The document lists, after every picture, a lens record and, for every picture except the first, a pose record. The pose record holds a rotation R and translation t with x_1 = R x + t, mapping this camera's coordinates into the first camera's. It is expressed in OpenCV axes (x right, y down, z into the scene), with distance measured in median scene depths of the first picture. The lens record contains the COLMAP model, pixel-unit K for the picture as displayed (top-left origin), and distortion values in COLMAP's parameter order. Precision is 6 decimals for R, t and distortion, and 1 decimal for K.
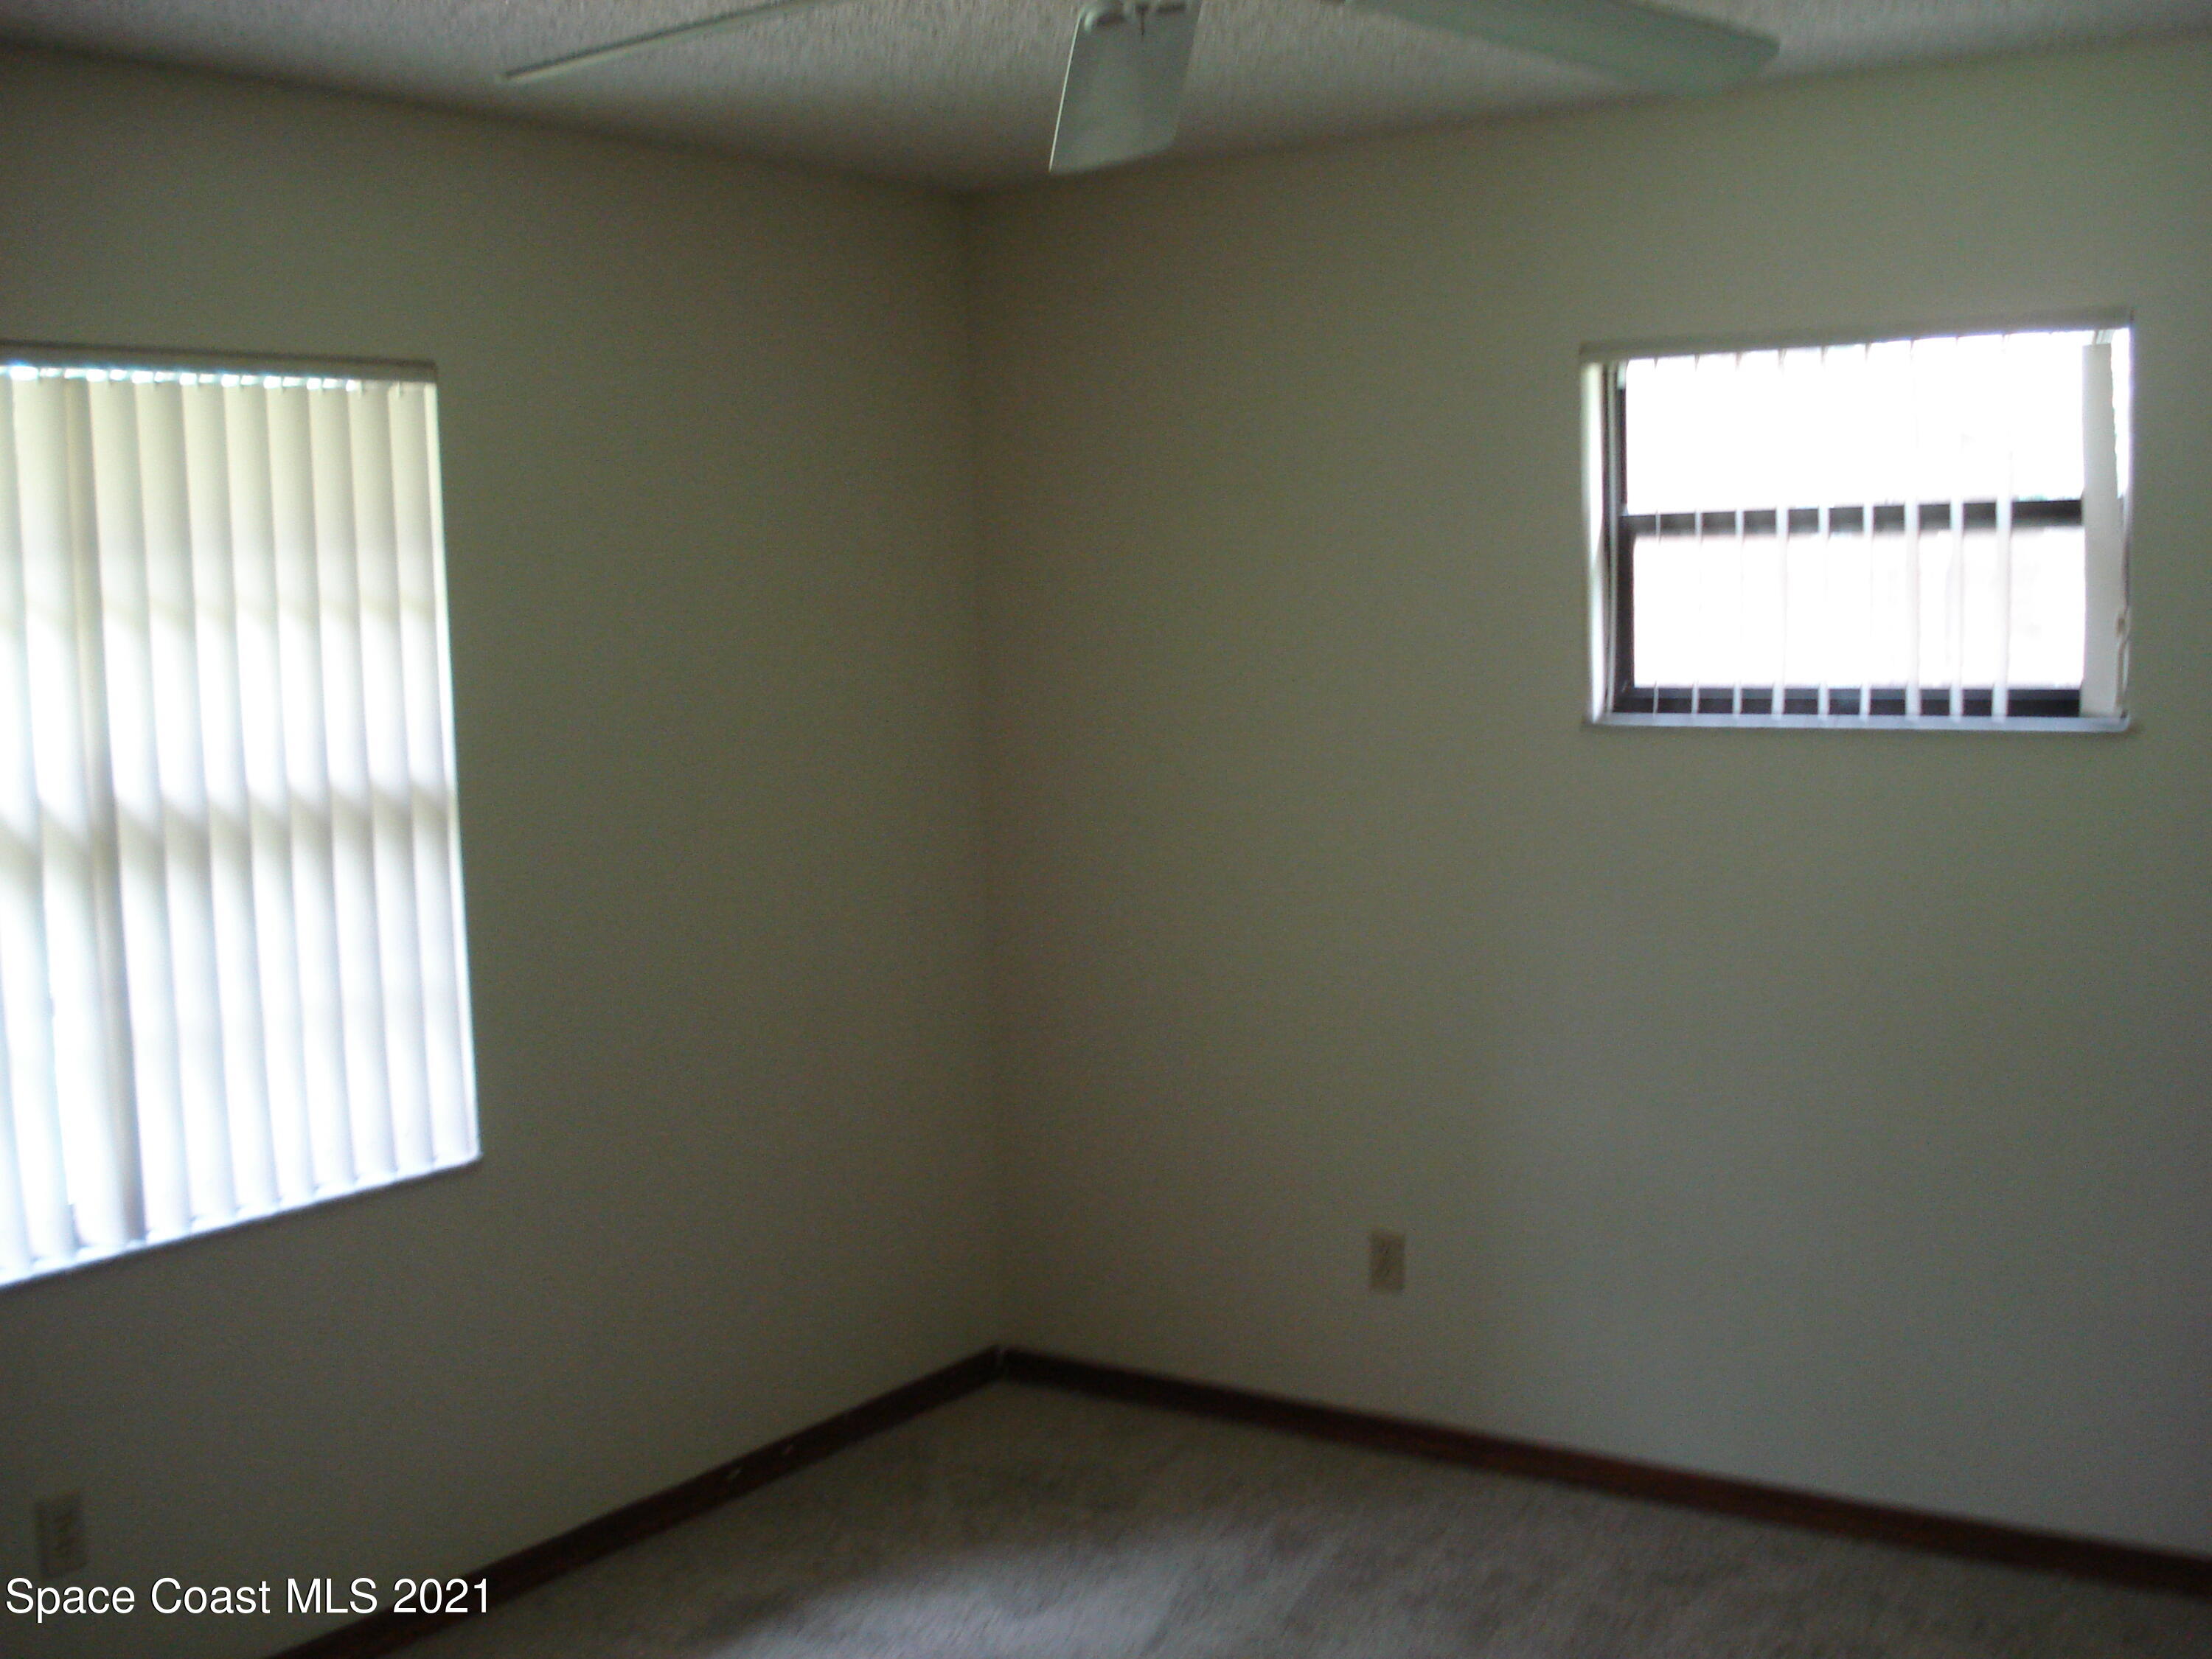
lens RADIAL K [[2507.9, 0, 1106.0], [0, 2507.9, 829.5], [0, 0, 1]] dist [-0.006689, -0.192567]
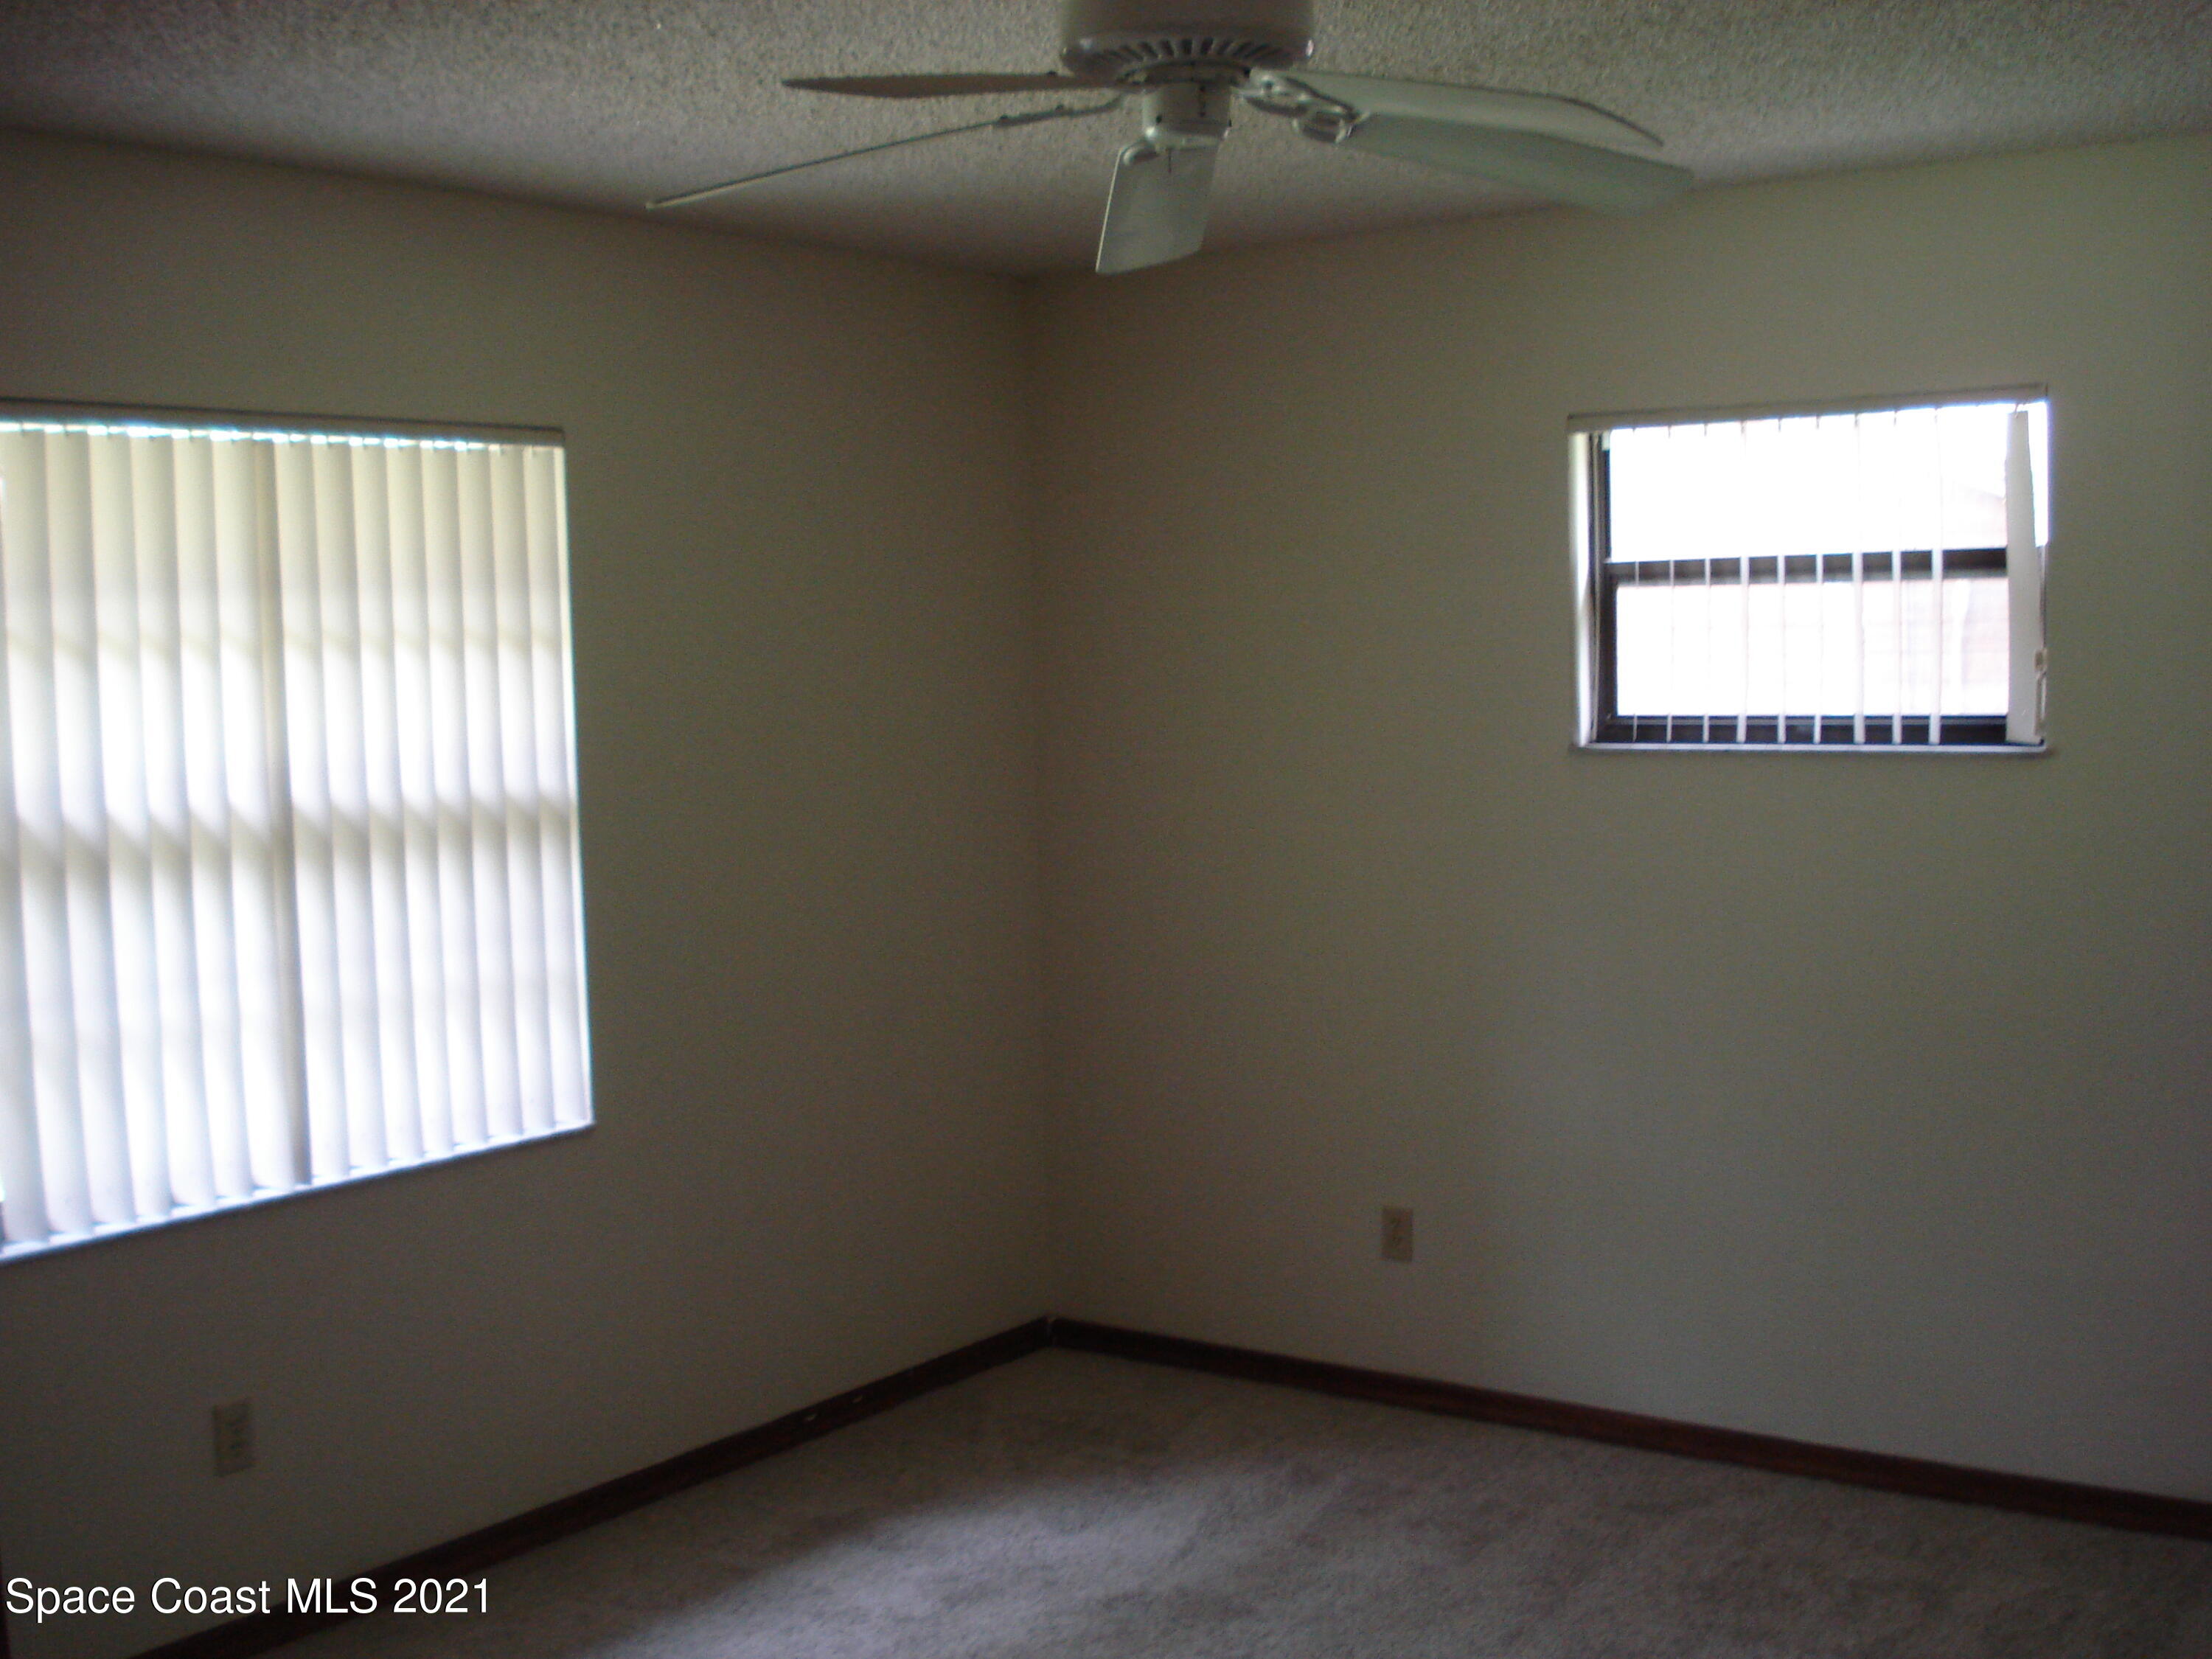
lens RADIAL K [[2592.7, 0, 1110.1], [0, 2592.7, 857.6], [0, 0, 1]] dist [-0.005062, -0.002504]
pose [[0.999760, 0.005686, -0.021133, 0.009407], [-0.005963, 0.999897, -0.013079, 0.024760], [0.021057, 0.013202, 0.999691, -0.182319]]
